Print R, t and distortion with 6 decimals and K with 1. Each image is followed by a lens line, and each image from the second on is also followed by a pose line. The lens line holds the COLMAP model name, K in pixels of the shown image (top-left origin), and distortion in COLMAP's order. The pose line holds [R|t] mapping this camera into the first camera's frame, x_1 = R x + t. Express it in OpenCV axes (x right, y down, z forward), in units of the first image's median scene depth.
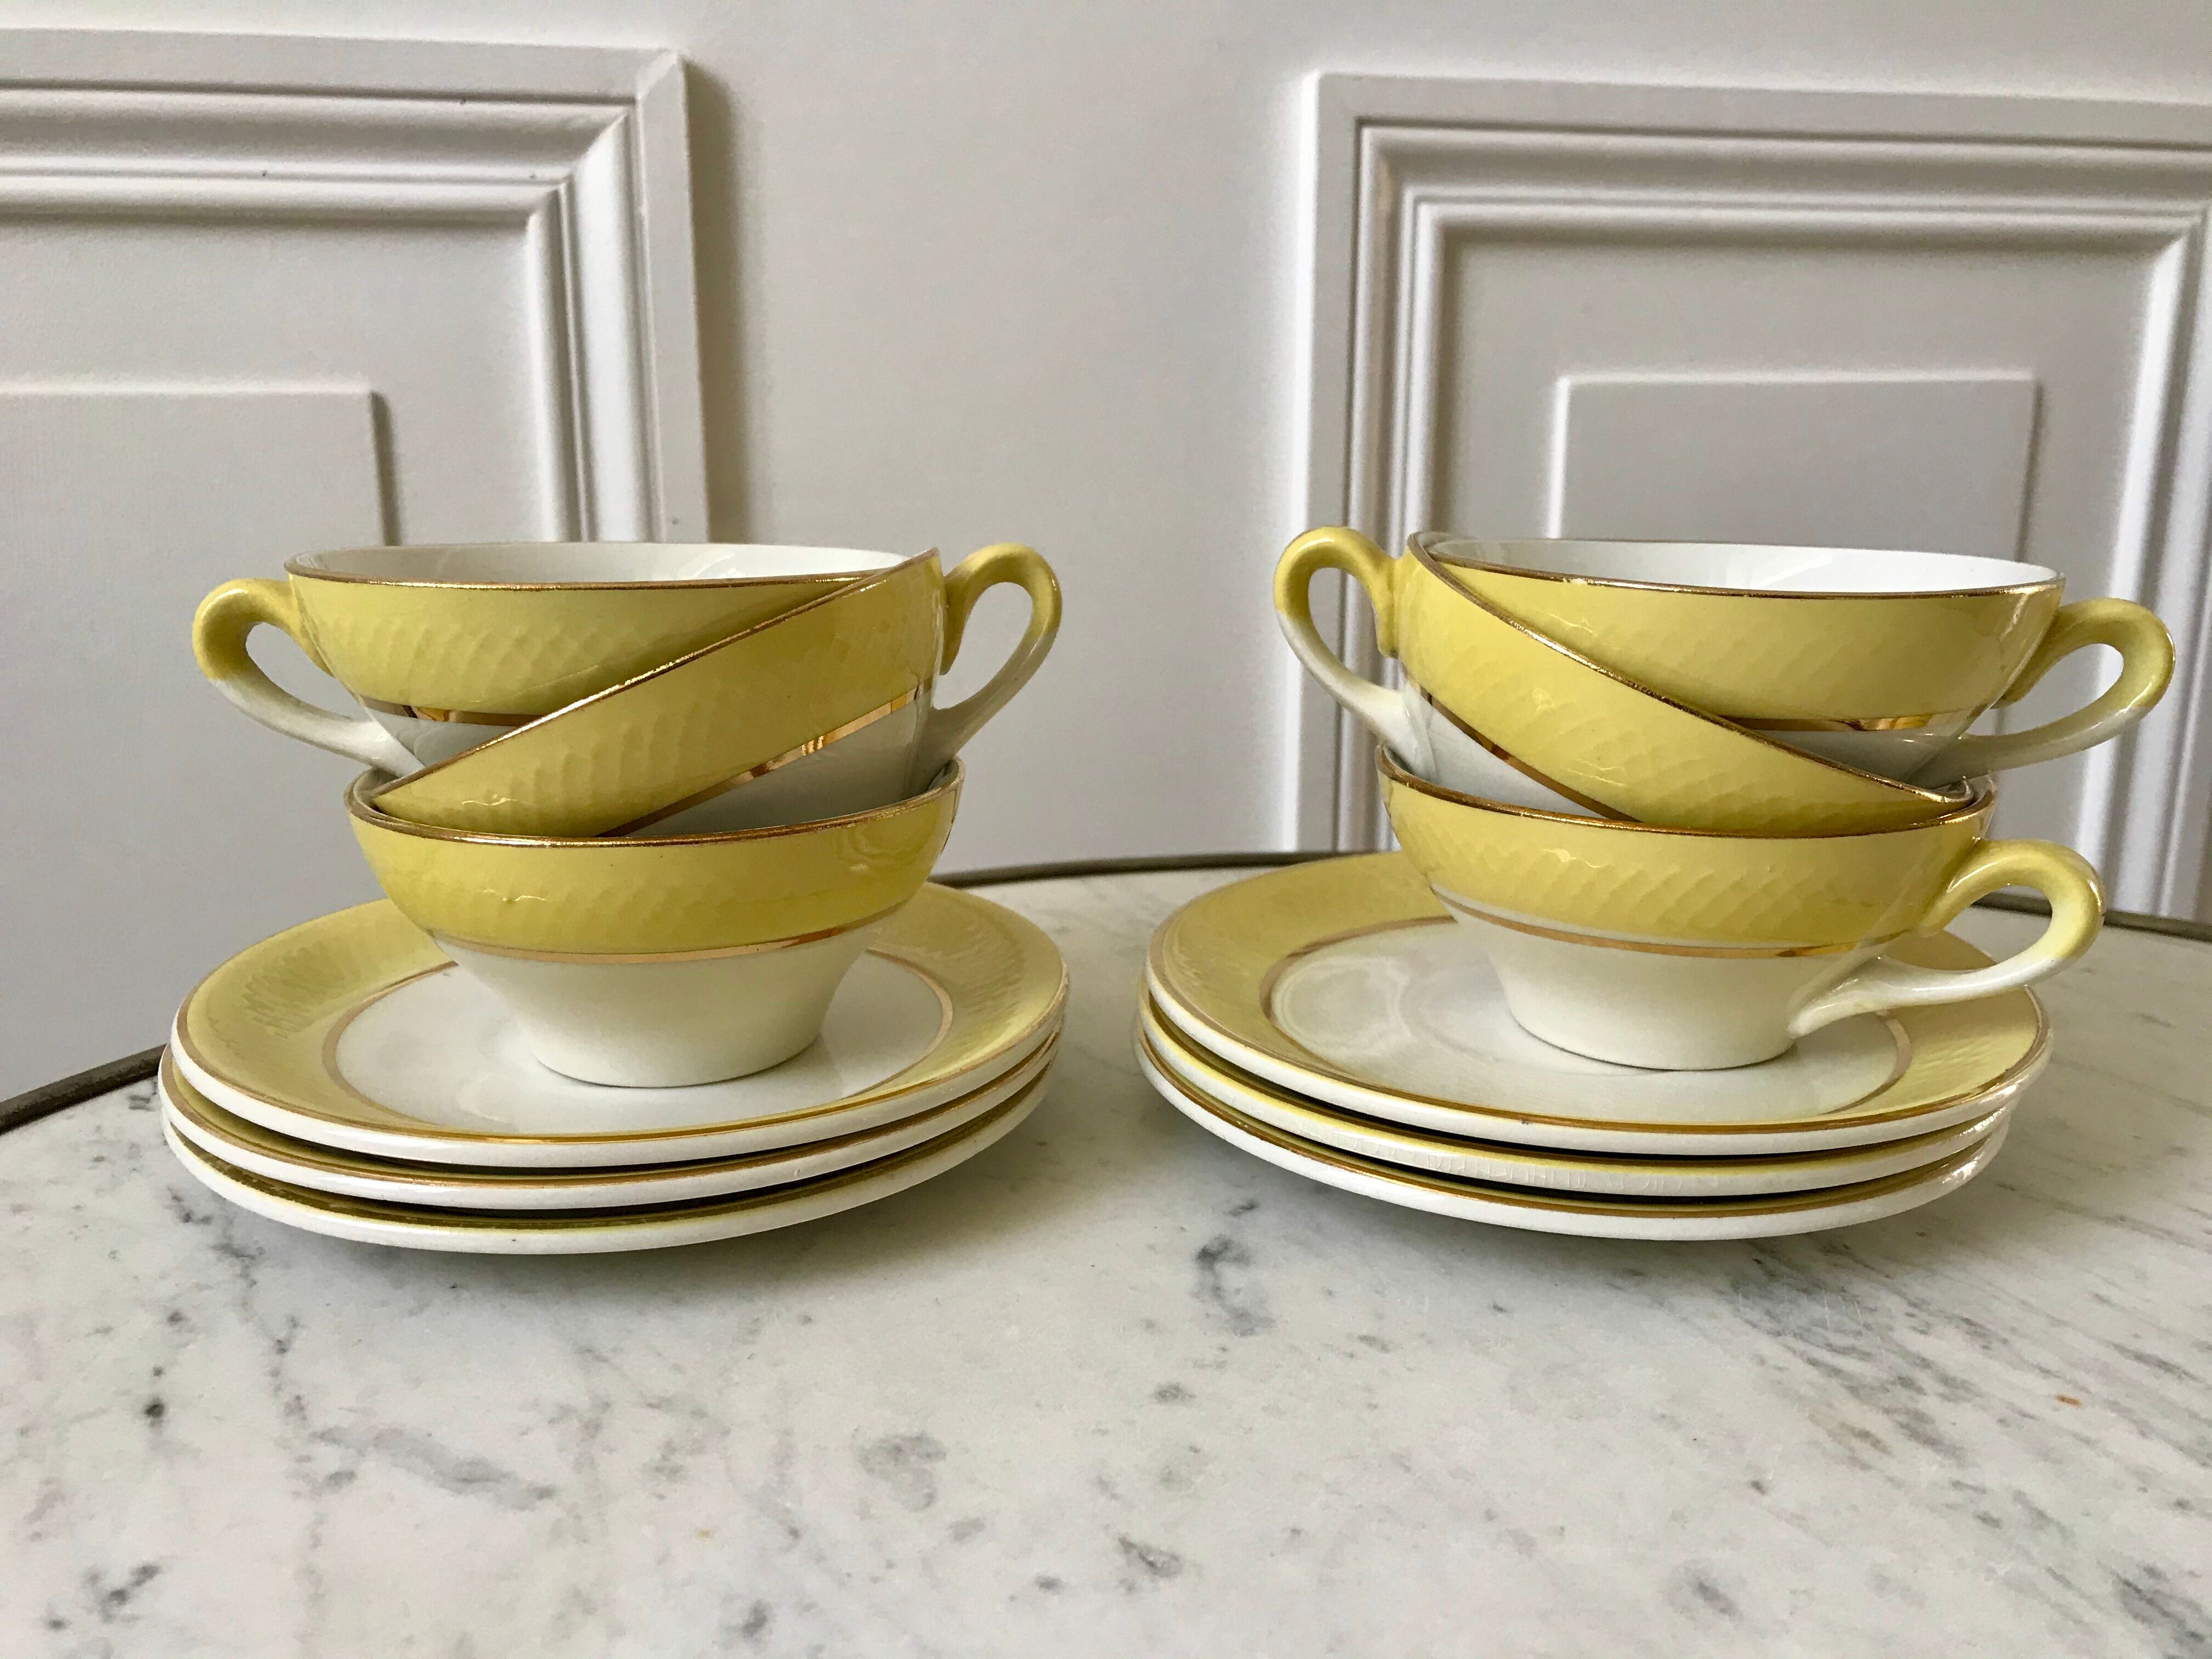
lens RADIAL K [[1849.0, 0, 1102.2], [0, 1849.0, 798.6], [0, 0, 1]] dist [0.008854, -0.019859]
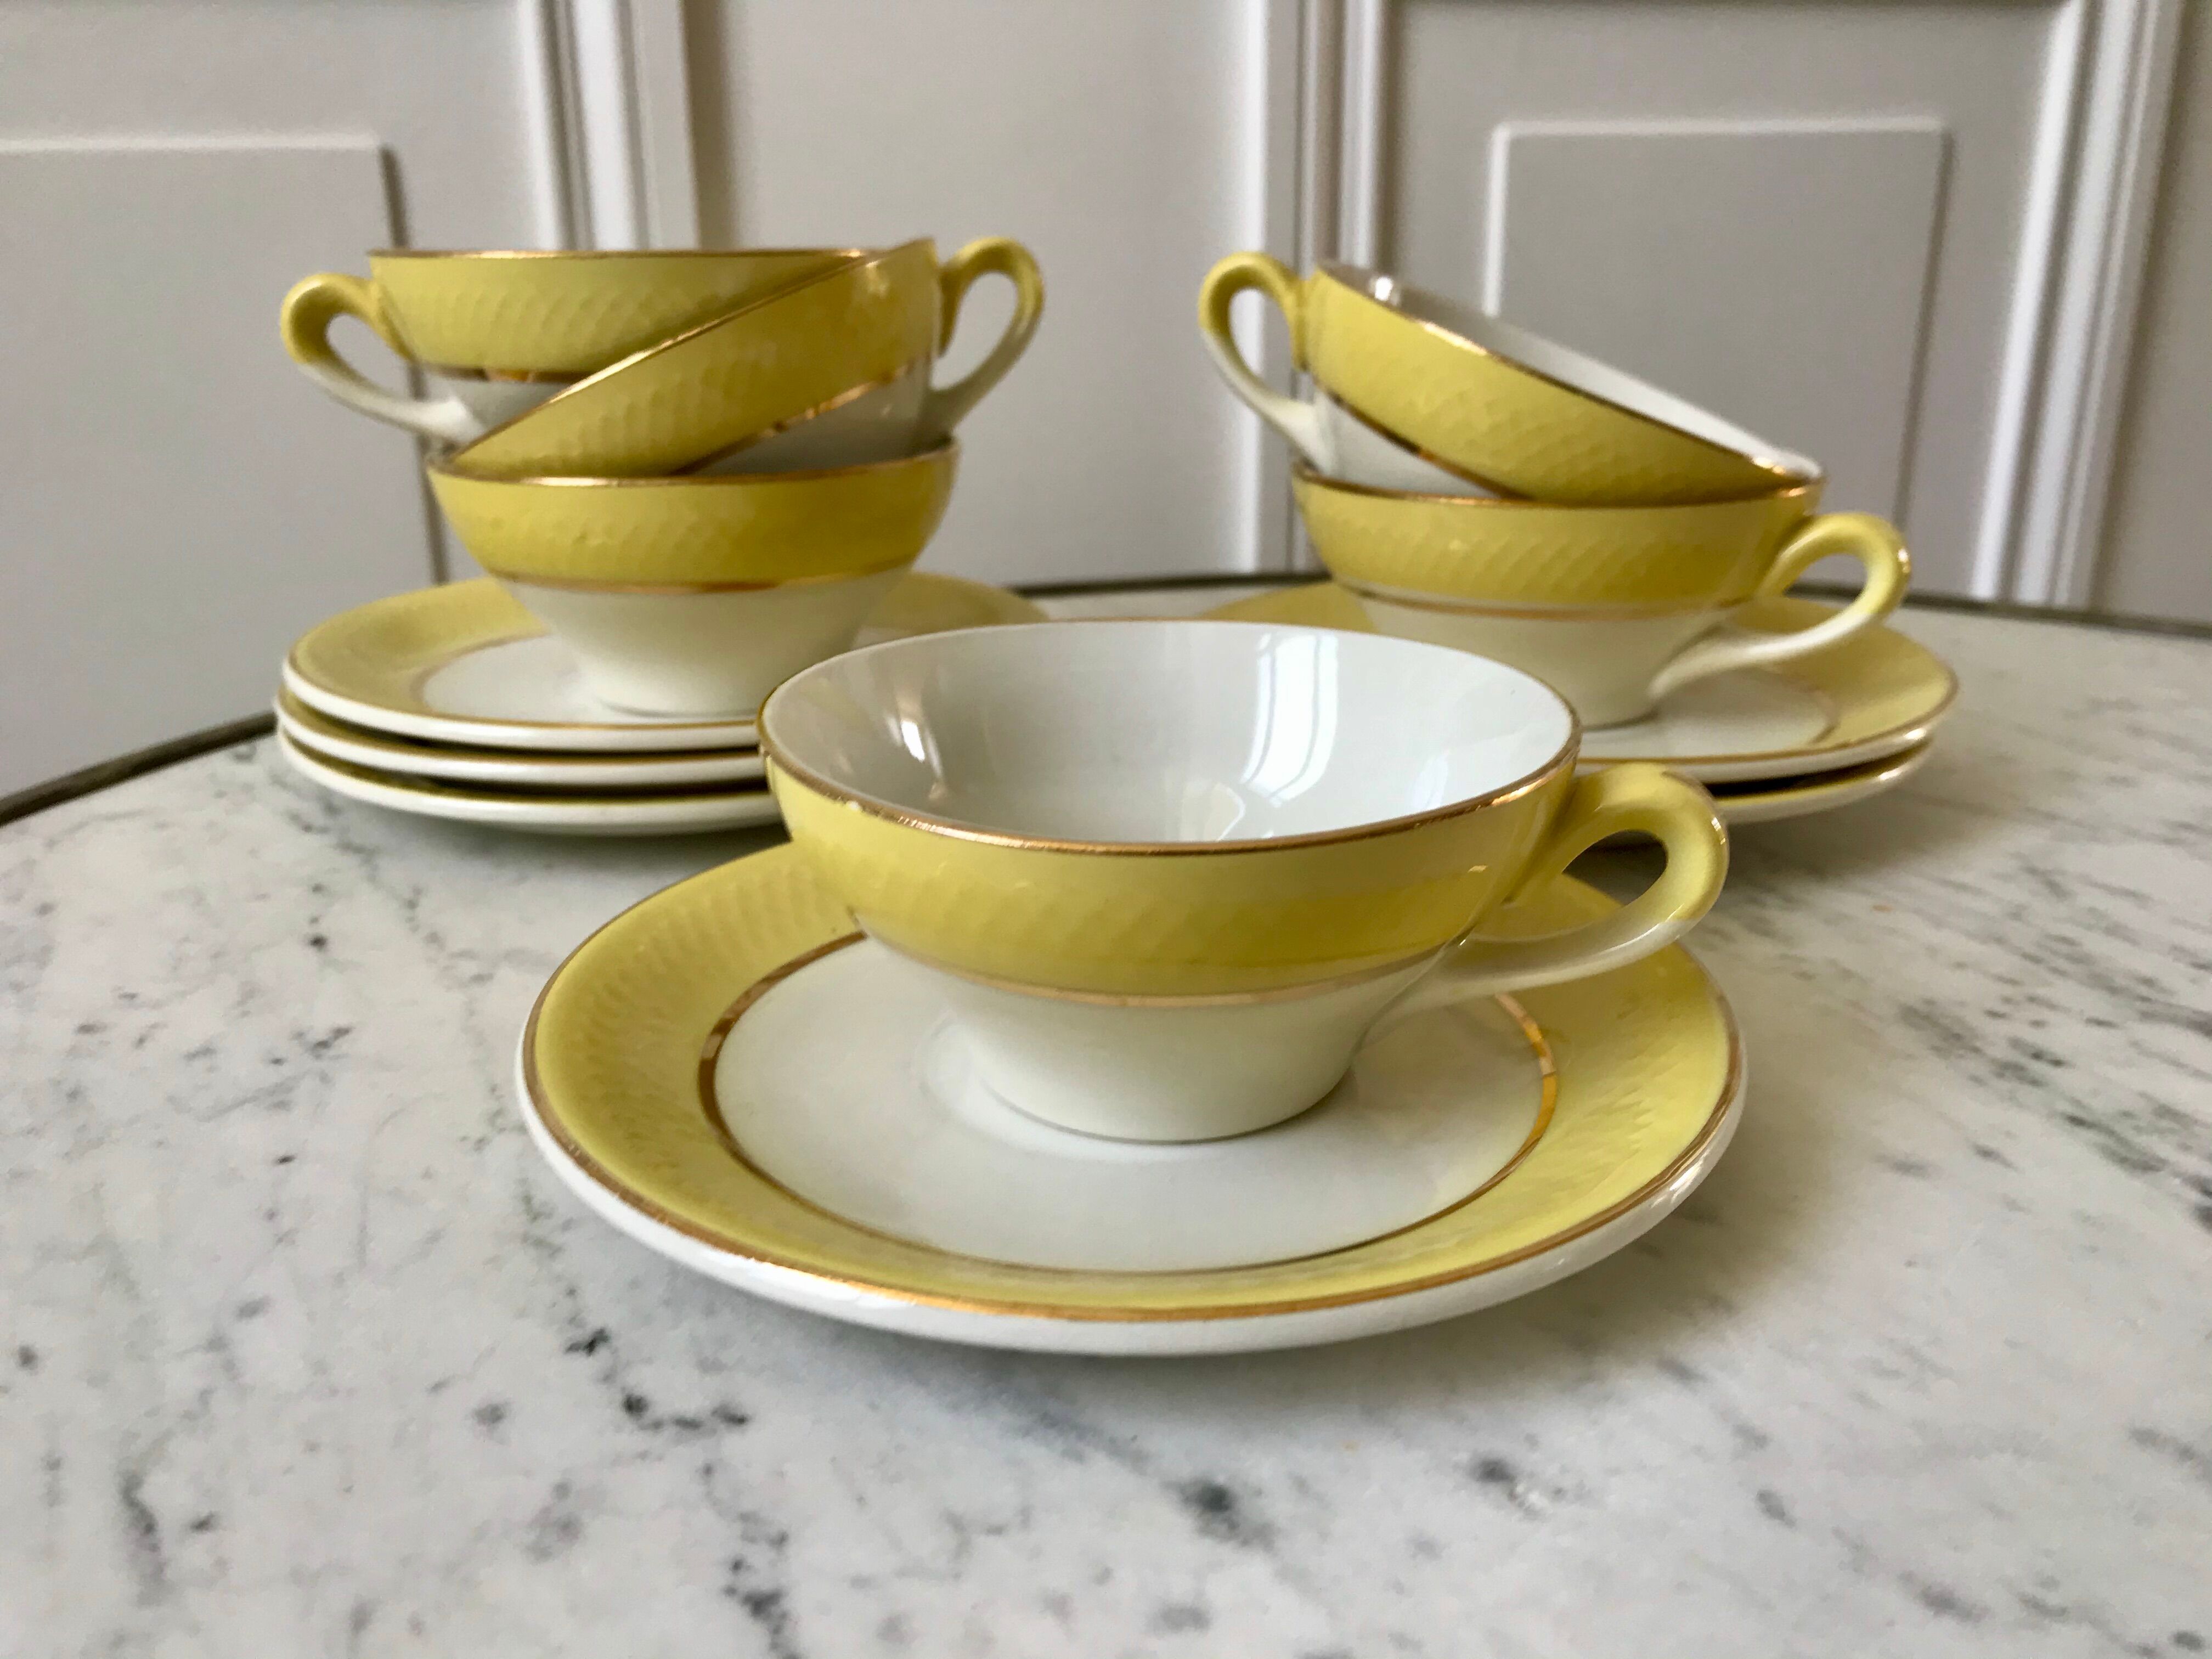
lens RADIAL K [[1849.0, 0, 1102.2], [0, 1849.0, 827.6], [0, 0, 1]] dist [0.008854, -0.019859]
pose [[0.999594, -0.019684, 0.020581, -0.018346], [0.017535, 0.994849, 0.099844, 0.124715], [-0.022441, -0.099443, 0.994790, -0.185625]]
